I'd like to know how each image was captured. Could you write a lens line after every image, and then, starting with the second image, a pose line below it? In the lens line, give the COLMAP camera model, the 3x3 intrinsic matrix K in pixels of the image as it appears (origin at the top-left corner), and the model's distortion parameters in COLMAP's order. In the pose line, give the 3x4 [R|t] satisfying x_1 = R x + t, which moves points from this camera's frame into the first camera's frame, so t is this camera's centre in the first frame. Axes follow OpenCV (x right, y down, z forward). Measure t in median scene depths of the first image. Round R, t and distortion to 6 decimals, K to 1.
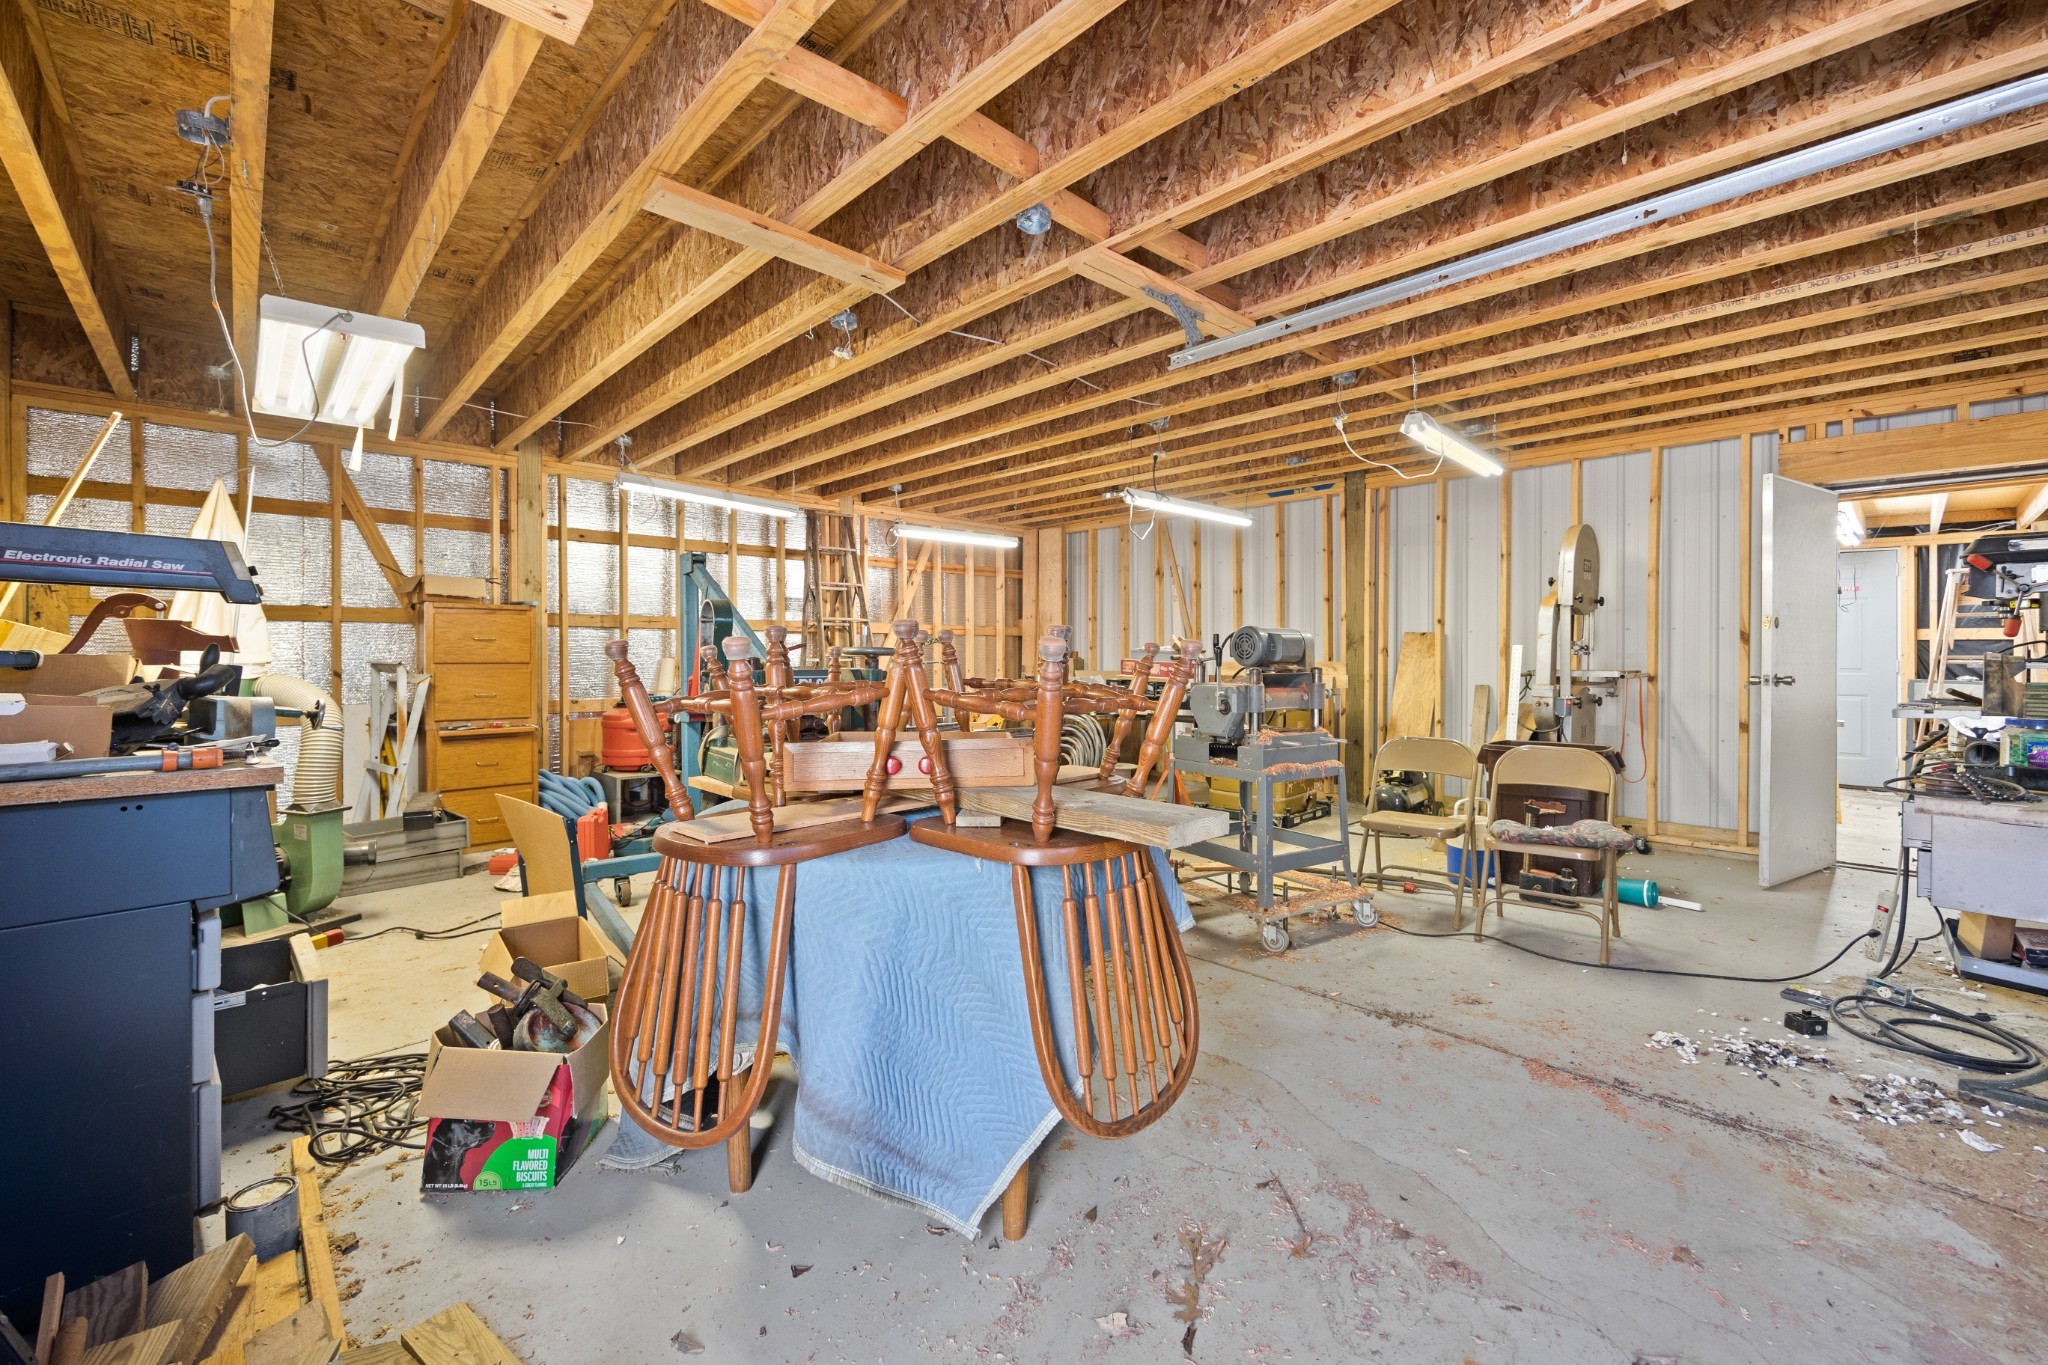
lens RADIAL K [[832.5, 0, 1034.5], [0, 832.5, 678.7], [0, 0, 1]] dist [0.000489, 0.000166]
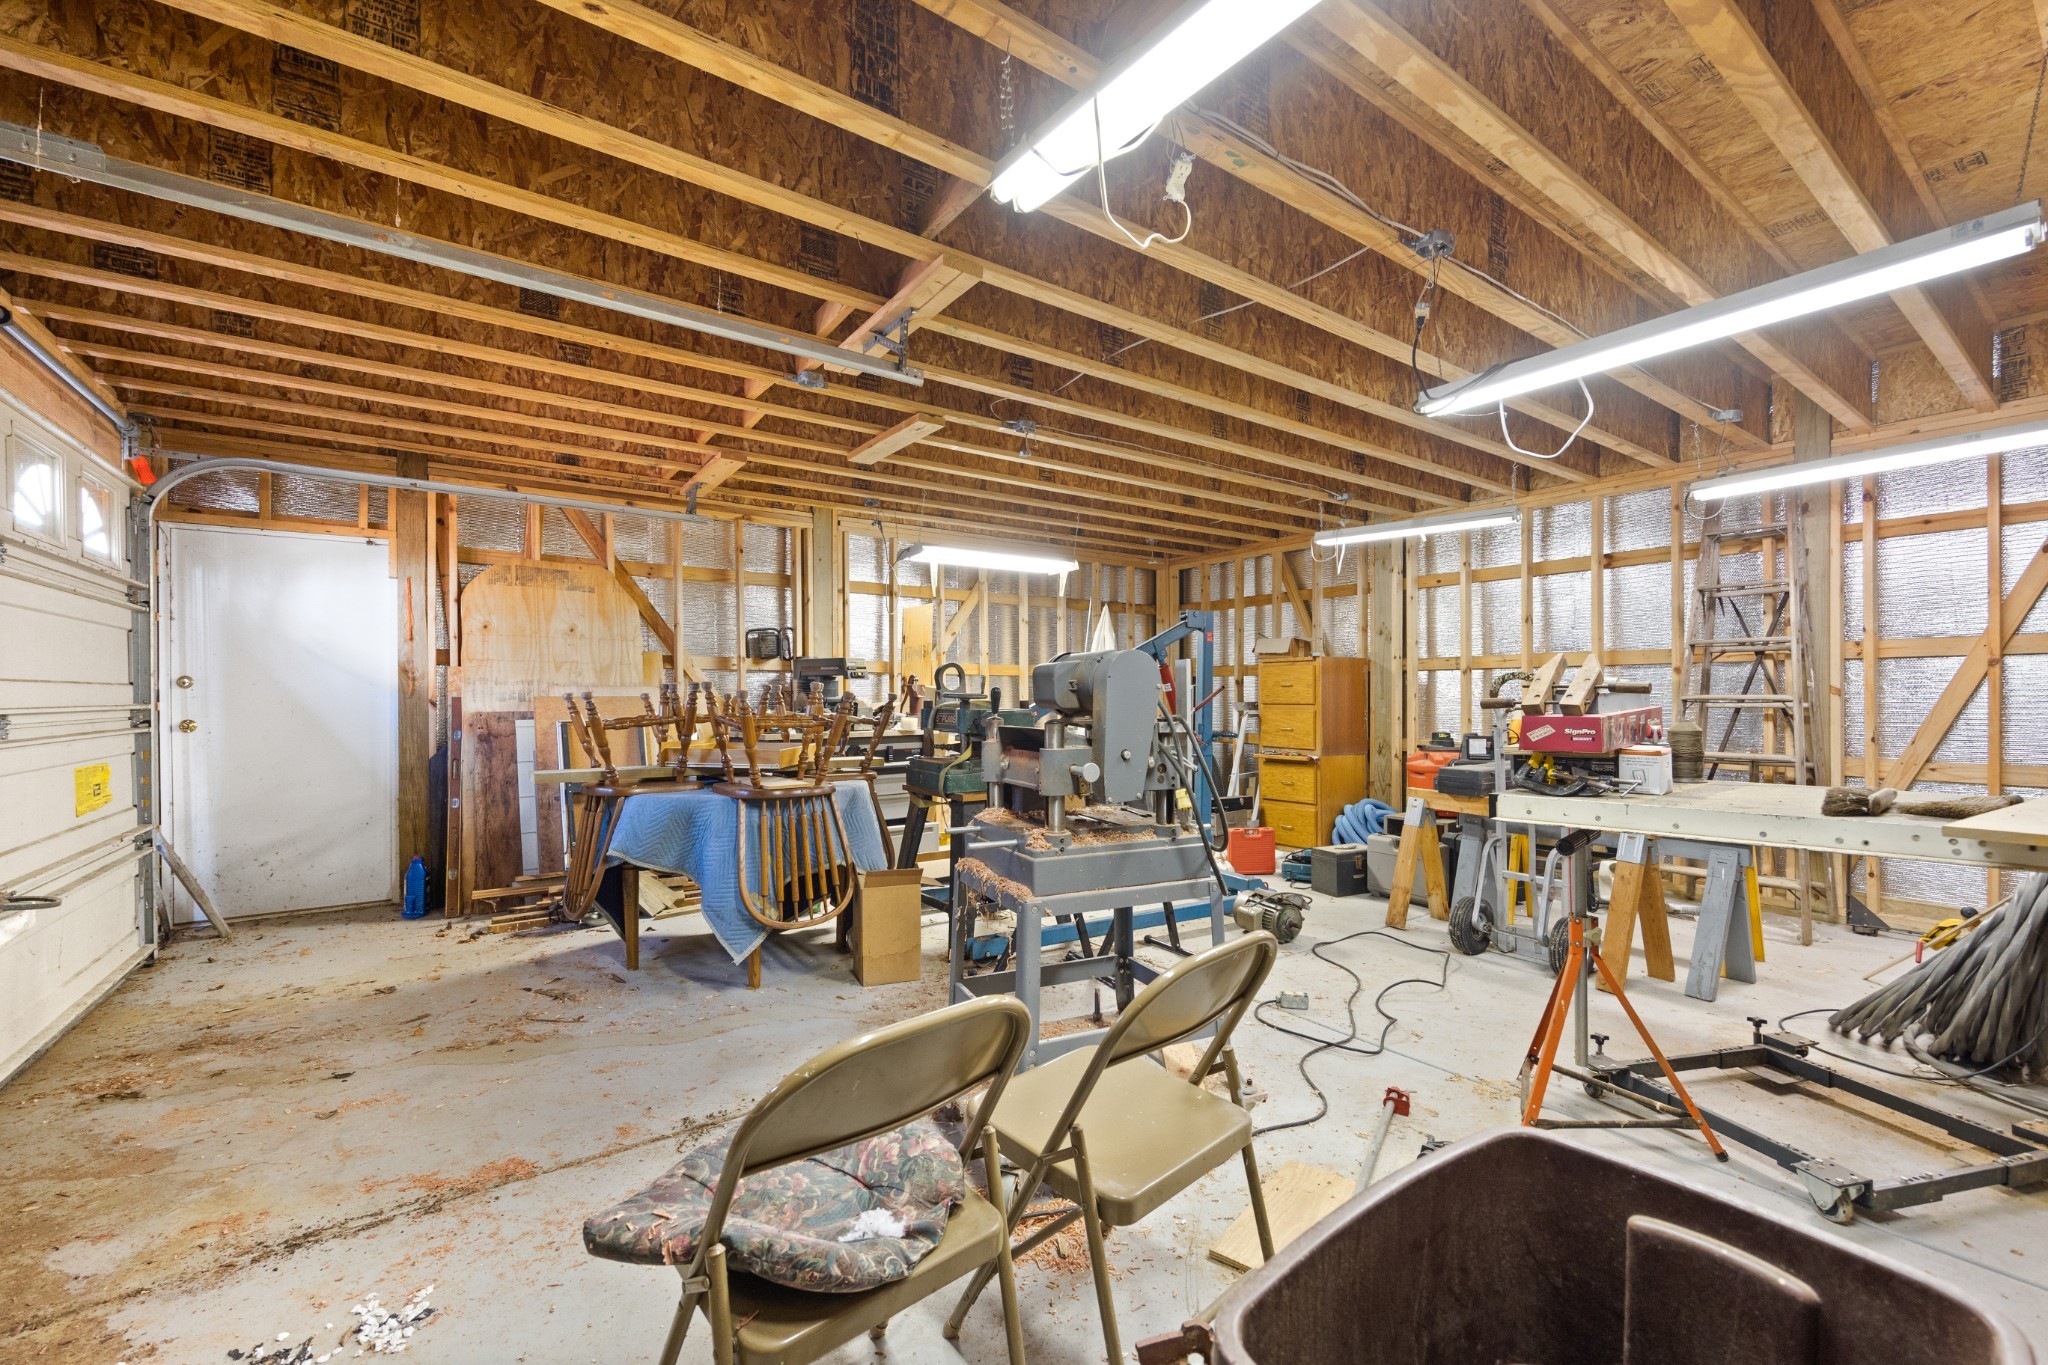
lens RADIAL K [[832.5, 0, 1034.5], [0, 832.5, 678.7], [0, 0, 1]] dist [0.000489, 0.000166]
pose [[-0.139000, -0.022168, -0.990044, 1.480127], [-0.021436, 0.999583, -0.019372, -0.054269], [0.990060, 0.018530, -0.139417, 1.724432]]
